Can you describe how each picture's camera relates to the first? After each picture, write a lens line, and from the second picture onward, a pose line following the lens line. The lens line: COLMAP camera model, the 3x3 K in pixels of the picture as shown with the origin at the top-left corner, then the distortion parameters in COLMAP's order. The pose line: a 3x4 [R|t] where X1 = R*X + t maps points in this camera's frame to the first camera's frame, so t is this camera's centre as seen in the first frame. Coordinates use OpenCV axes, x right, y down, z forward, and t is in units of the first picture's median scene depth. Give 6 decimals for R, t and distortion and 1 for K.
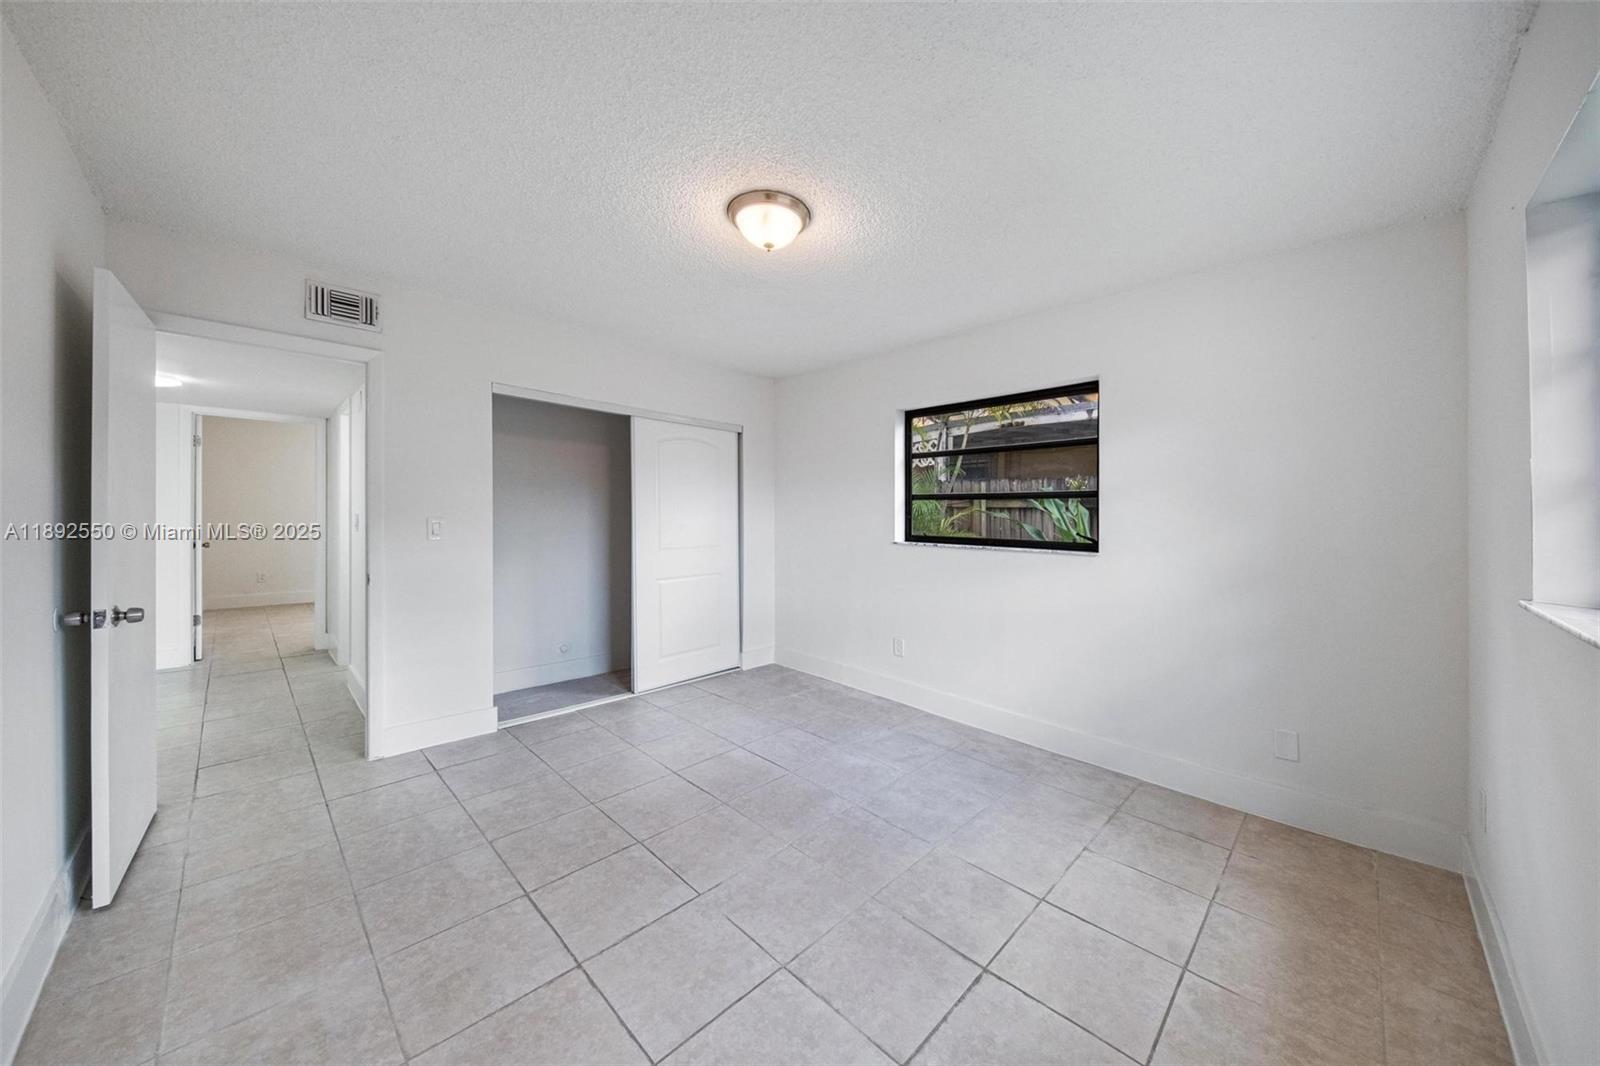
lens RADIAL K [[558.5, 0, 798.4], [0, 558.5, 515.1], [0, 0, 1]] dist [-0.011104, -0.001081]
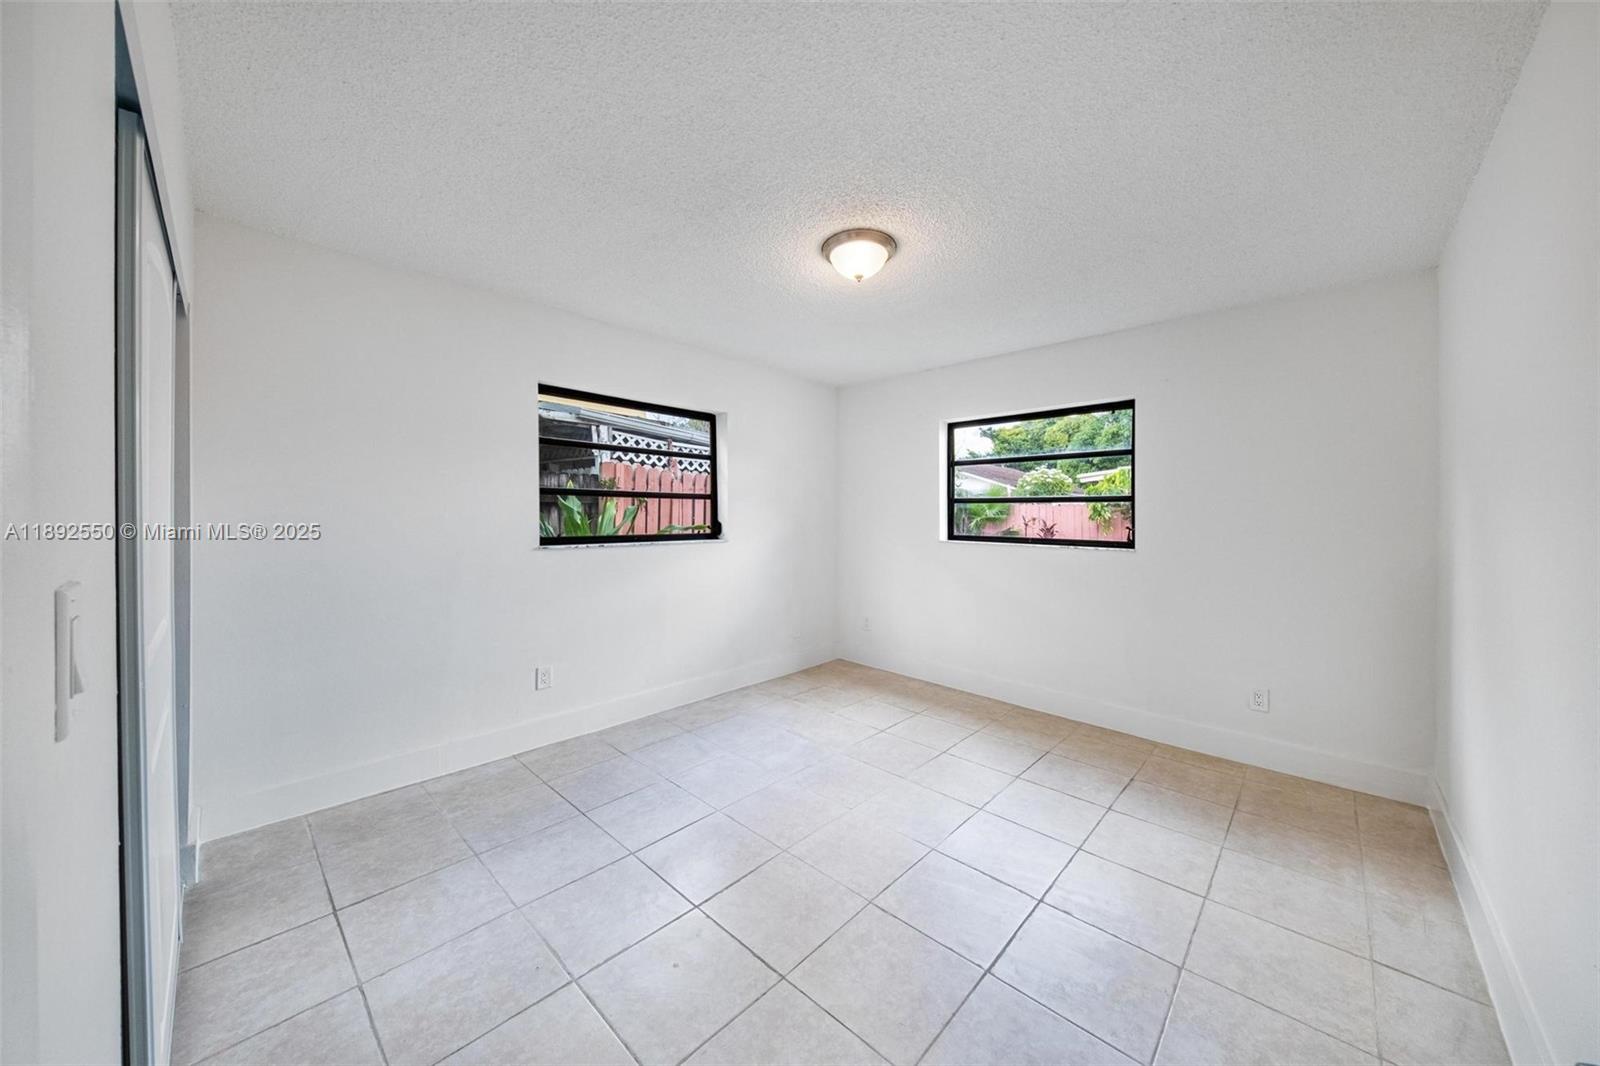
lens RADIAL K [[558.5, 0, 783.8], [0, 558.5, 504.9], [0, 0, 1]] dist [-0.011104, -0.001081]
pose [[-0.010913, -0.019263, 0.999755, -0.988956], [0.007327, 0.999786, 0.019344, -0.061097], [-0.999914, 0.007536, -0.010770, 0.969383]]
